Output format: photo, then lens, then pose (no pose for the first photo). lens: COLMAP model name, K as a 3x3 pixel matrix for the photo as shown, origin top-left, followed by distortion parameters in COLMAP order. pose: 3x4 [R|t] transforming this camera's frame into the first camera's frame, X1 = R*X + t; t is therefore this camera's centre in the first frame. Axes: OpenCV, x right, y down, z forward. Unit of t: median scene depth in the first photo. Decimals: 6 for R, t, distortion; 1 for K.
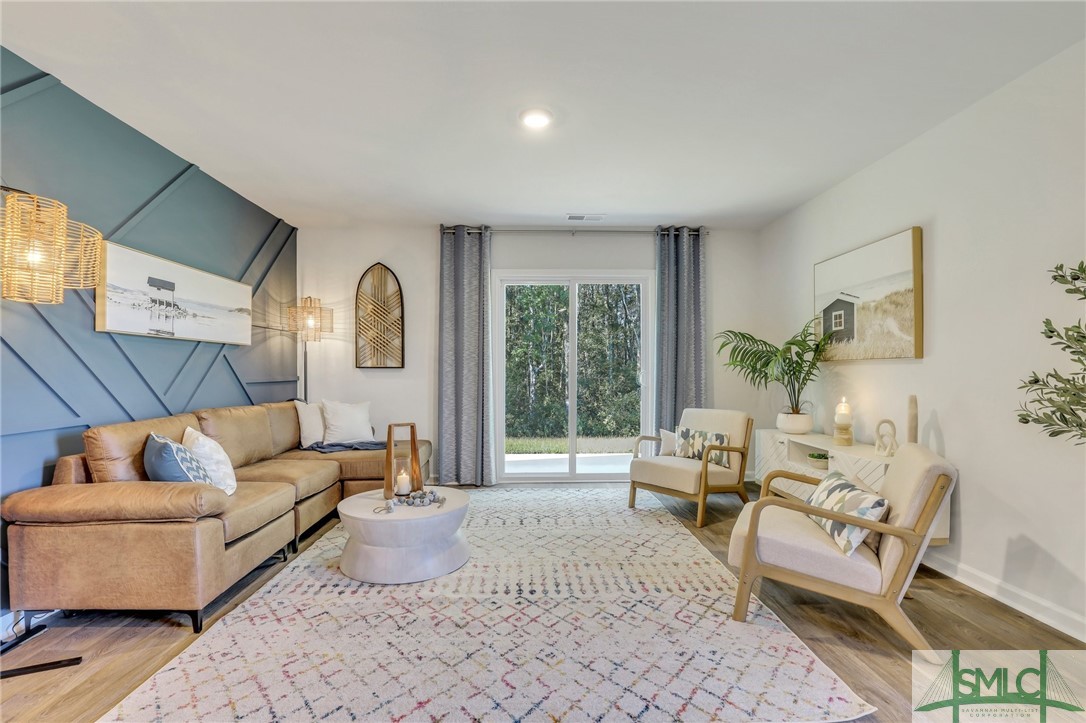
lens RADIAL K [[504.5, 0, 541.4], [0, 504.5, 365.3], [0, 0, 1]] dist [-0.027438, 0.001394]
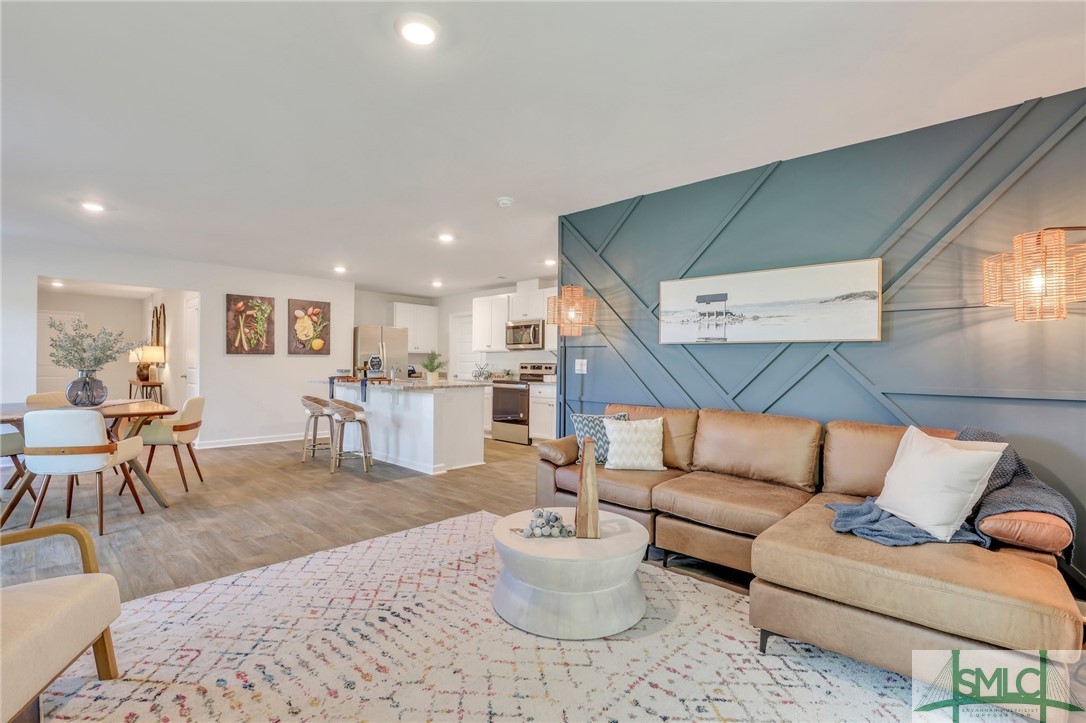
lens RADIAL K [[504.5, 0, 541.4], [0, 504.5, 365.3], [0, 0, 1]] dist [-0.027438, 0.001394]
pose [[-0.713708, -0.009334, -0.700382, 0.344299], [-0.007895, 0.999955, -0.005281, 0.003836], [0.700399, 0.001760, -0.713749, 1.551717]]
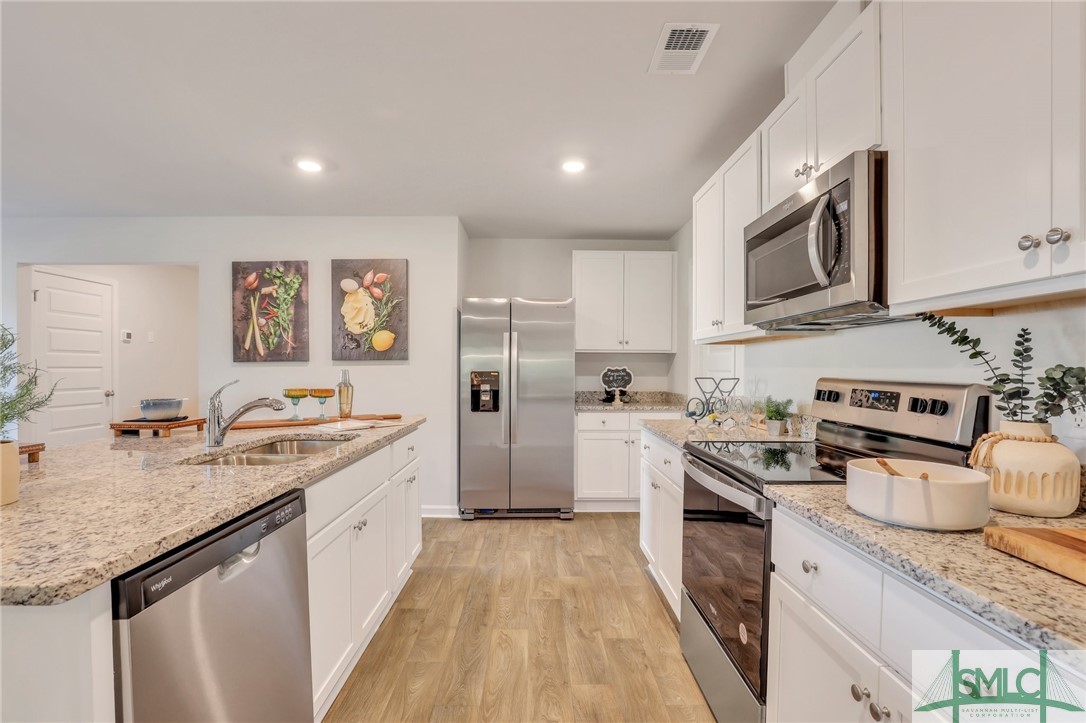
lens RADIAL K [[504.5, 0, 541.4], [0, 504.5, 365.3], [0, 0, 1]] dist [-0.027438, 0.001394]
pose [[-0.998872, -0.005001, 0.047221, -1.131926], [-0.005535, 0.999922, -0.011171, -0.029282], [-0.047161, -0.011420, -0.998822, 0.242347]]
